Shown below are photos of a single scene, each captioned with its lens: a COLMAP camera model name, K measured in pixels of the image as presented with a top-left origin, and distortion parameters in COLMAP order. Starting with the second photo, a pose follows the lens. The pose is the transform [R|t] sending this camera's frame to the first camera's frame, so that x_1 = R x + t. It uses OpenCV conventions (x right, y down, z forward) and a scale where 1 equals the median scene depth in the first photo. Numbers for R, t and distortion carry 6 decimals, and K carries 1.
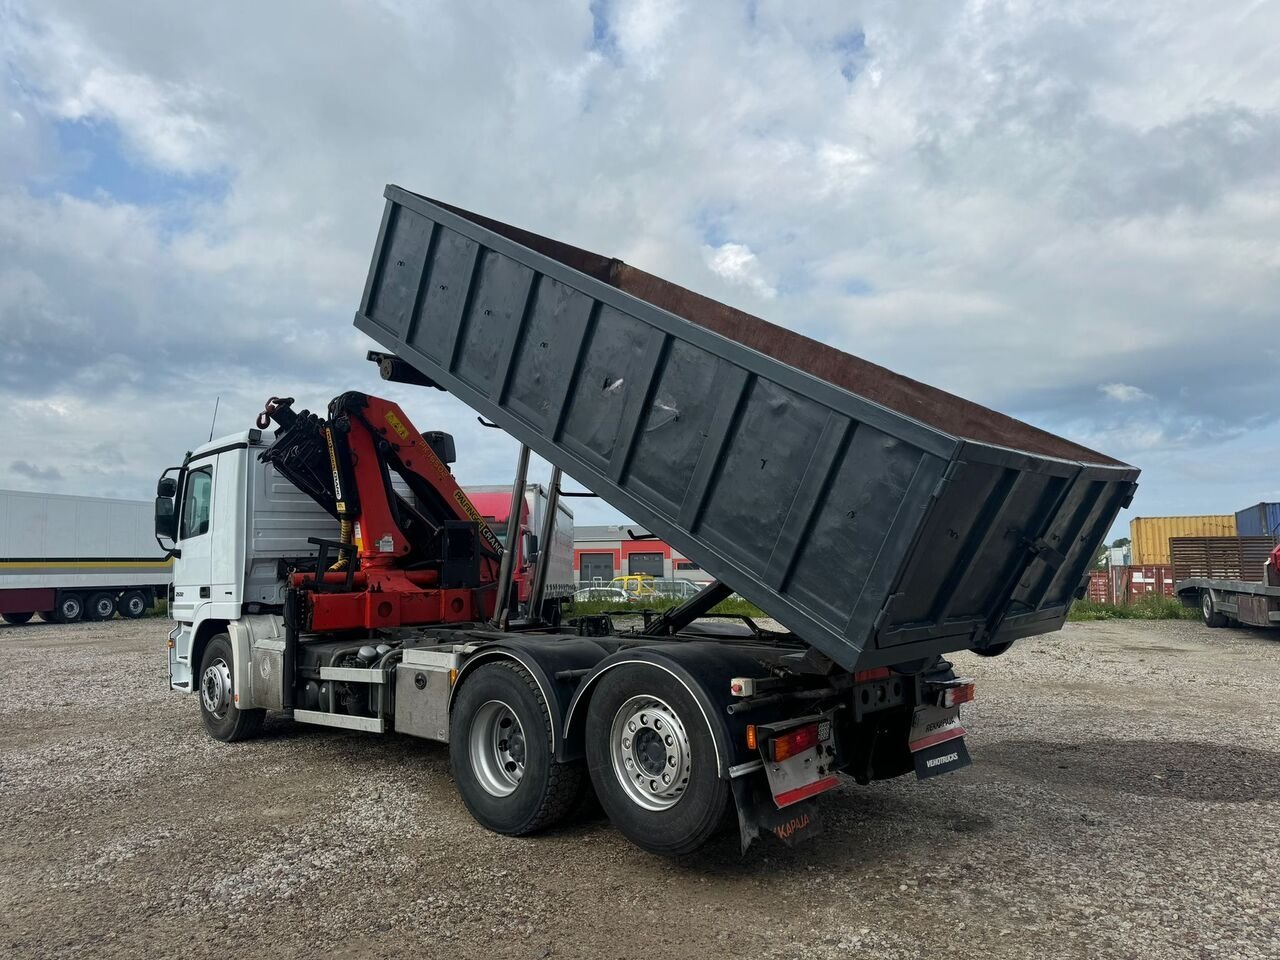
lens RADIAL K [[893.5, 0, 634.6], [0, 893.5, 482.0], [0, 0, 1]] dist [0.061852, -0.084000]
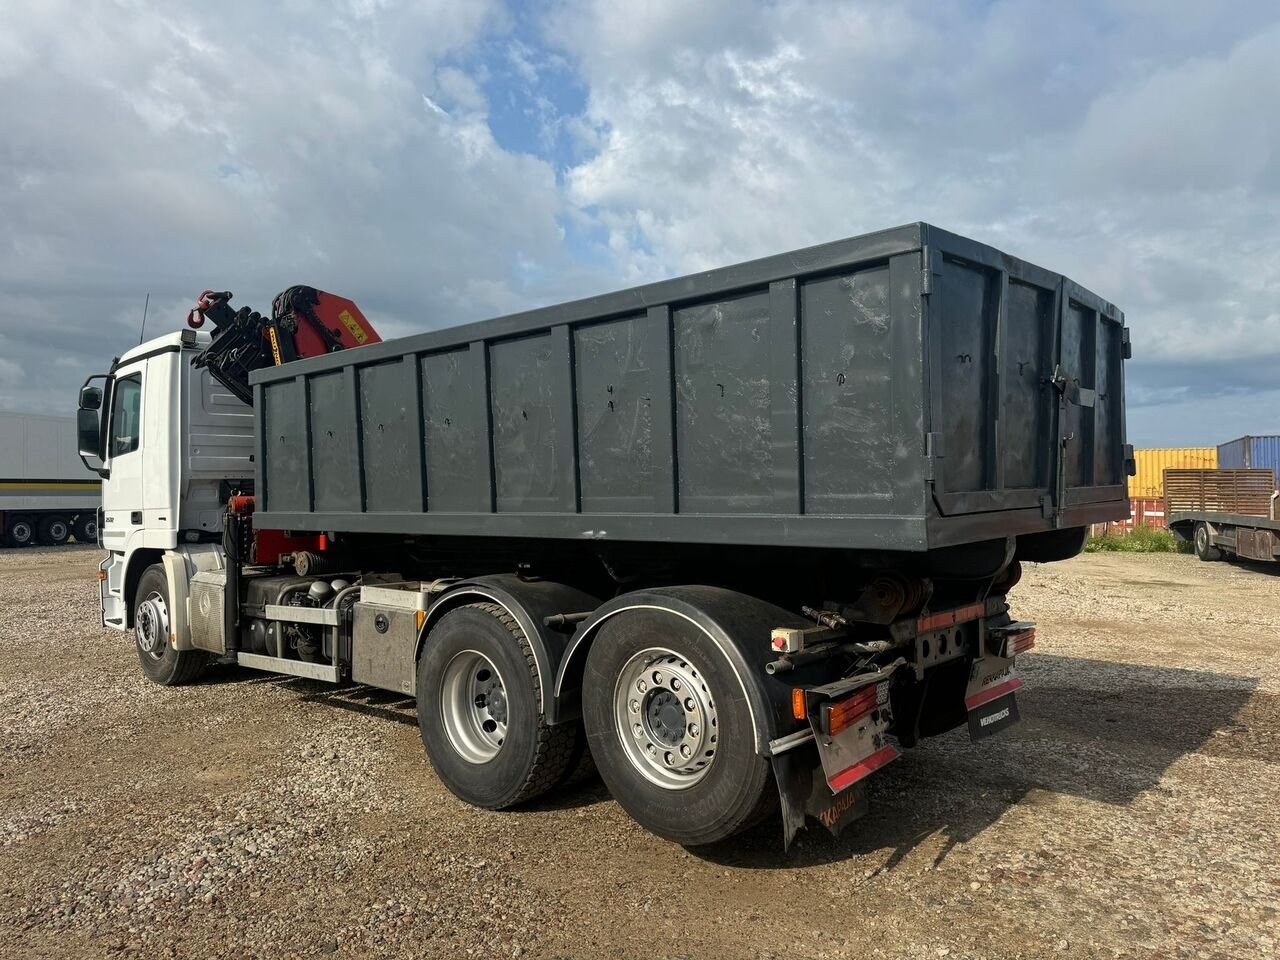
lens RADIAL K [[893.5, 0, 634.6], [0, 893.5, 482.0], [0, 0, 1]] dist [0.061852, -0.084000]
pose [[0.999536, 0.007816, 0.029431, -0.025180], [-0.010074, 0.996952, 0.077365, 0.020102], [-0.028736, -0.077626, 0.996568, 0.154261]]
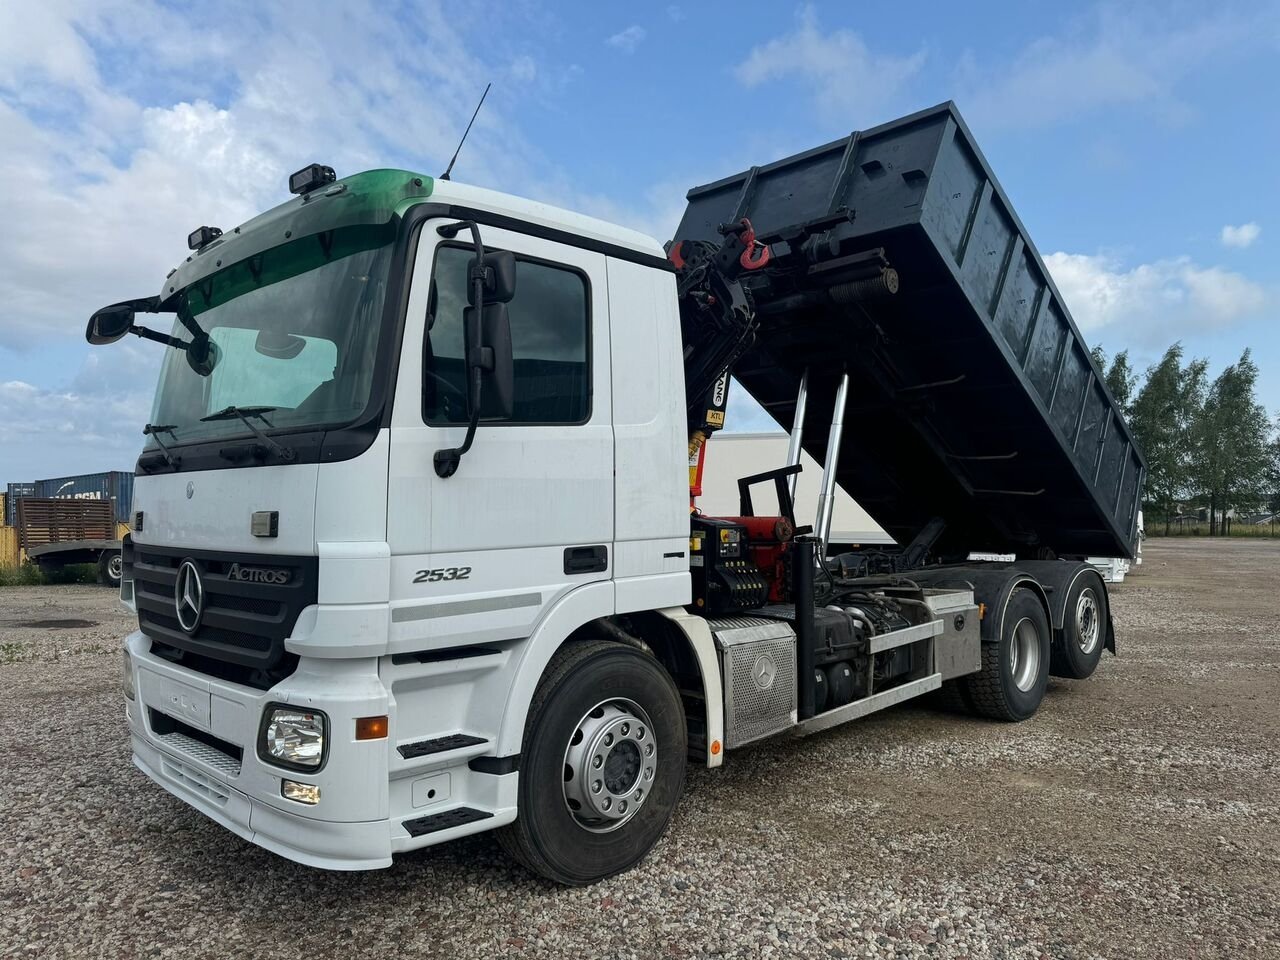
lens RADIAL K [[889.2, 0, 670.1], [0, 889.2, 444.1], [0, 0, 1]] dist [0.010915, 0.005965]
pose [[-0.027194, 0.091326, 0.995450, -1.234234], [-0.089565, 0.991590, -0.093419, 0.141201], [-0.995610, -0.091698, -0.018785, 1.323687]]
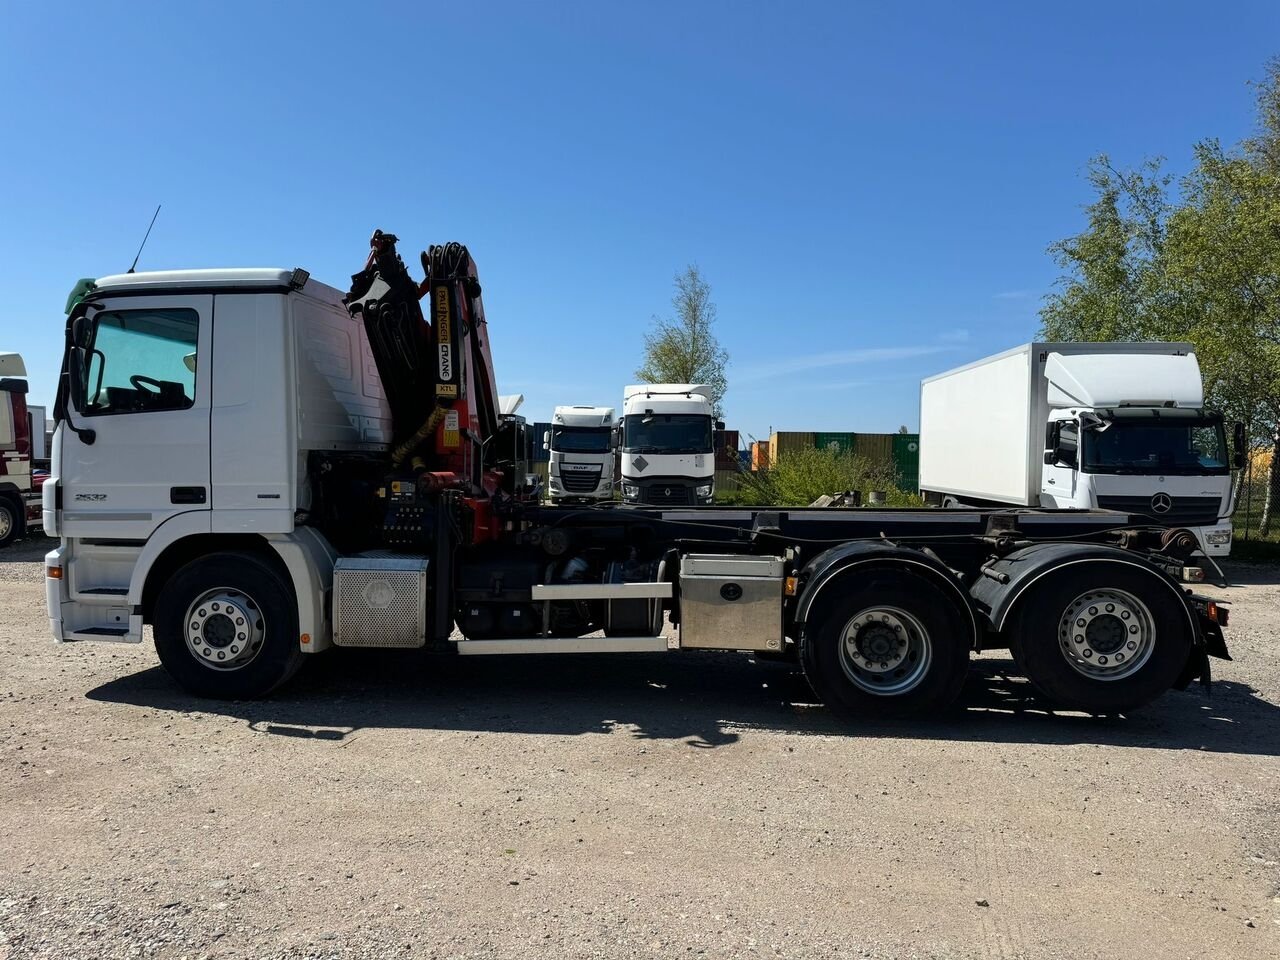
lens RADIAL K [[893.5, 0, 640.0], [0, 893.5, 480.0], [0, 0, 1]] dist [0.079573, -0.087053]
pose [[0.774293, 0.013654, 0.632680, -0.875134], [-0.082089, 0.993487, 0.079023, 0.037952], [-0.627481, -0.113123, 0.770371, 0.342385]]
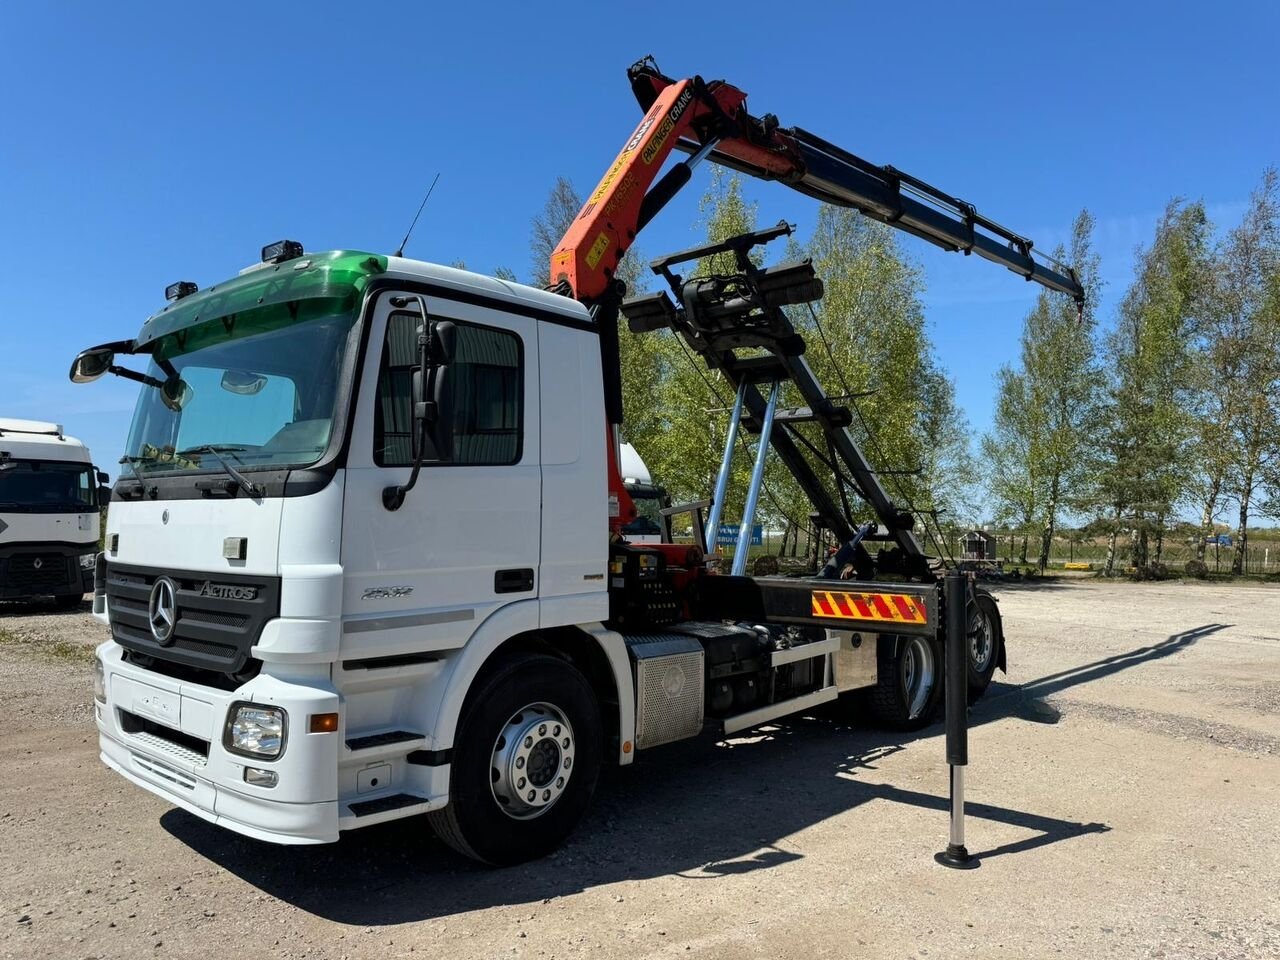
lens RADIAL K [[889.2, 0, 670.1], [0, 889.2, 444.1], [0, 0, 1]] dist [0.010915, 0.005965]
pose [[-0.077321, 0.113731, 0.990498, -1.335800], [-0.100867, 0.987483, -0.121259, 0.134089], [-0.991891, -0.109285, -0.064881, 1.298825]]
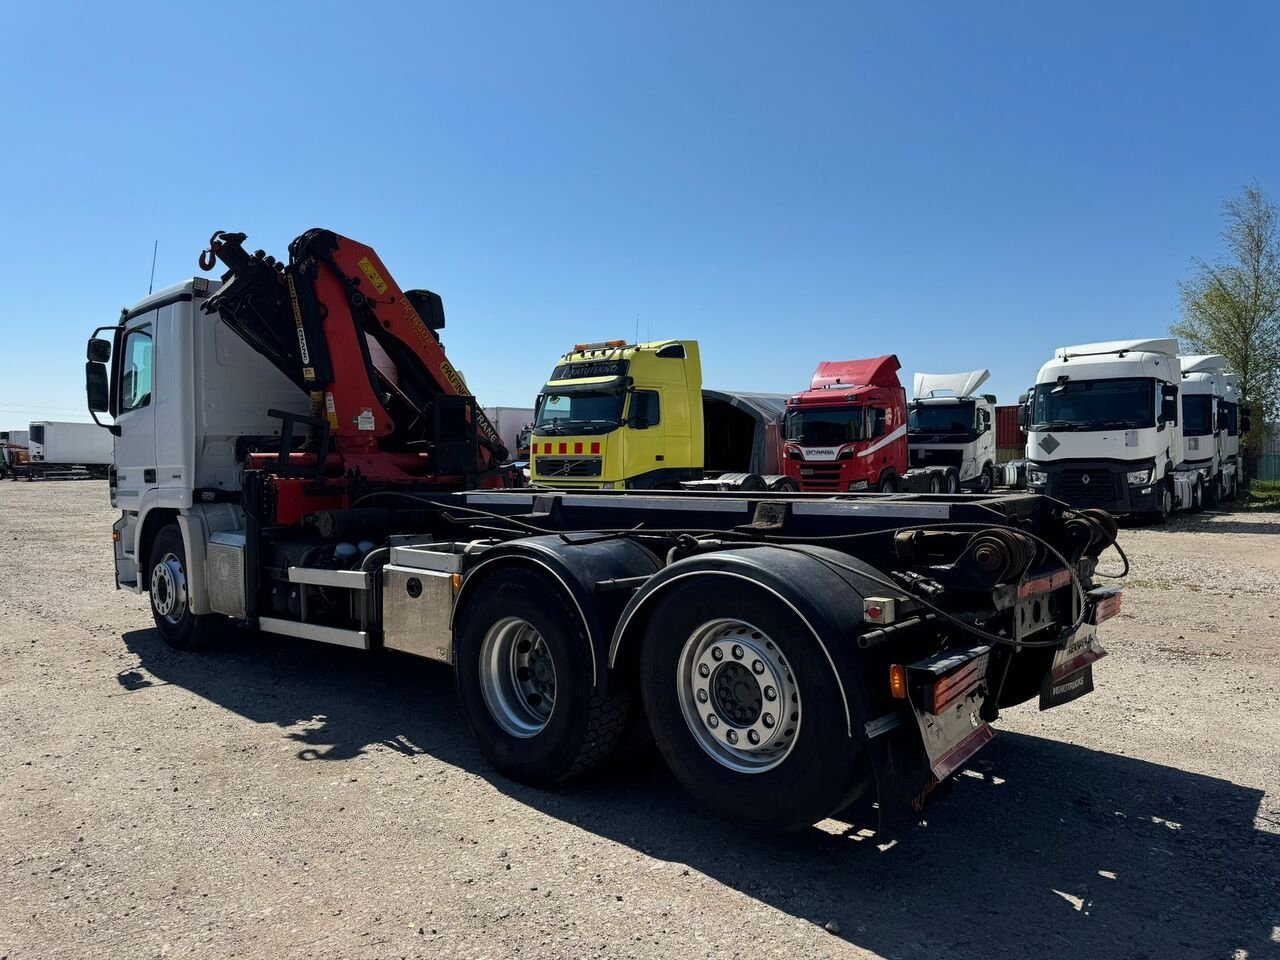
lens RADIAL K [[893.5, 0, 634.6], [0, 893.5, 482.0], [0, 0, 1]] dist [0.061852, -0.084000]
pose [[0.999830, 0.003836, 0.018024, -0.055844], [-0.005992, 0.992617, 0.121139, 0.031259], [-0.017426, -0.121226, 0.992472, 0.215169]]
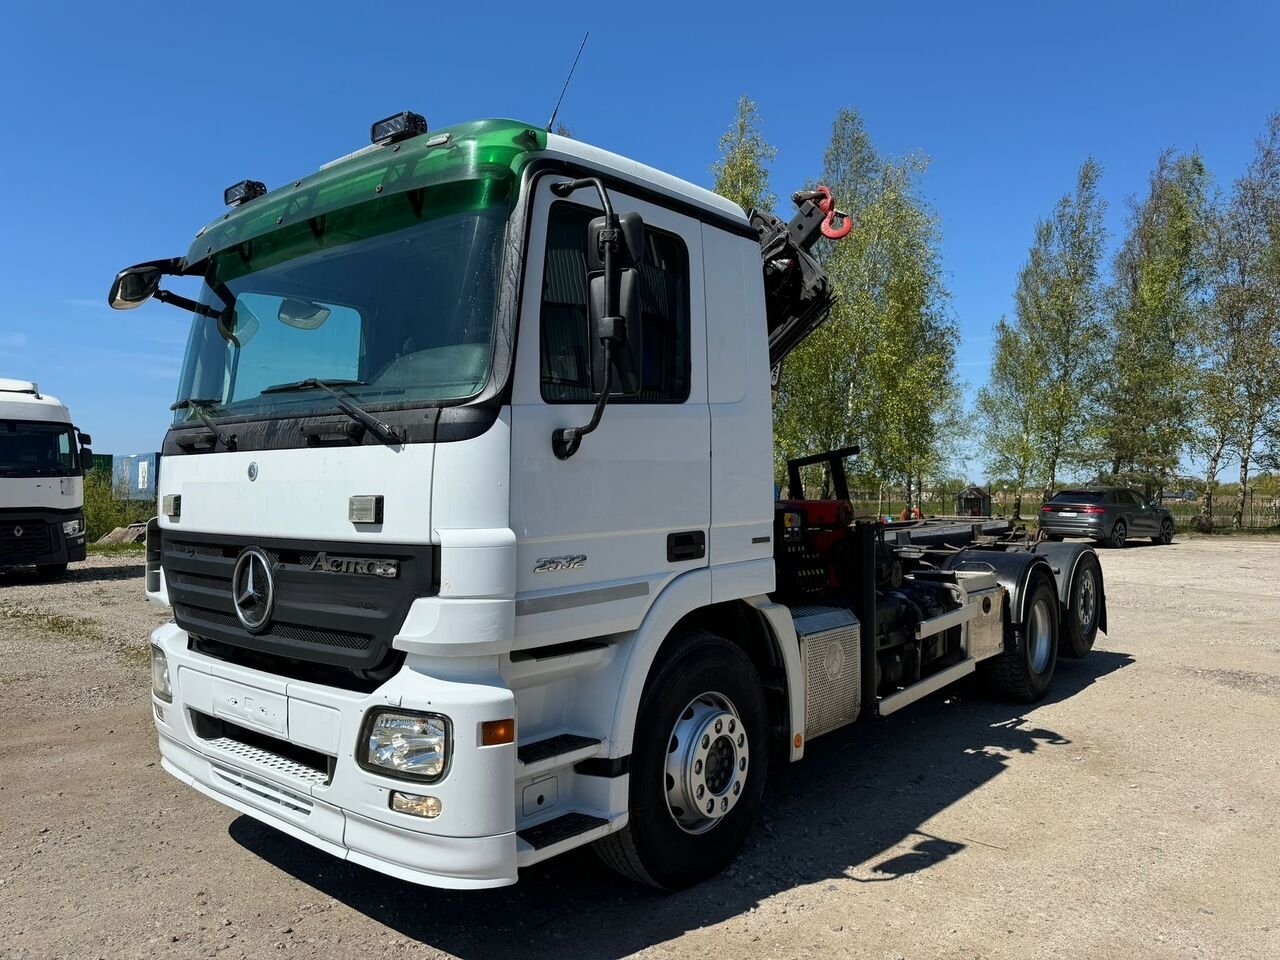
lens RADIAL K [[889.2, 0, 670.1], [0, 889.2, 444.1], [0, 0, 1]] dist [0.010915, 0.005965]
pose [[-0.107794, 0.070584, 0.991664, -1.191725], [-0.089093, 0.992777, -0.080347, 0.149075], [-0.990173, -0.097011, -0.100727, 1.433002]]
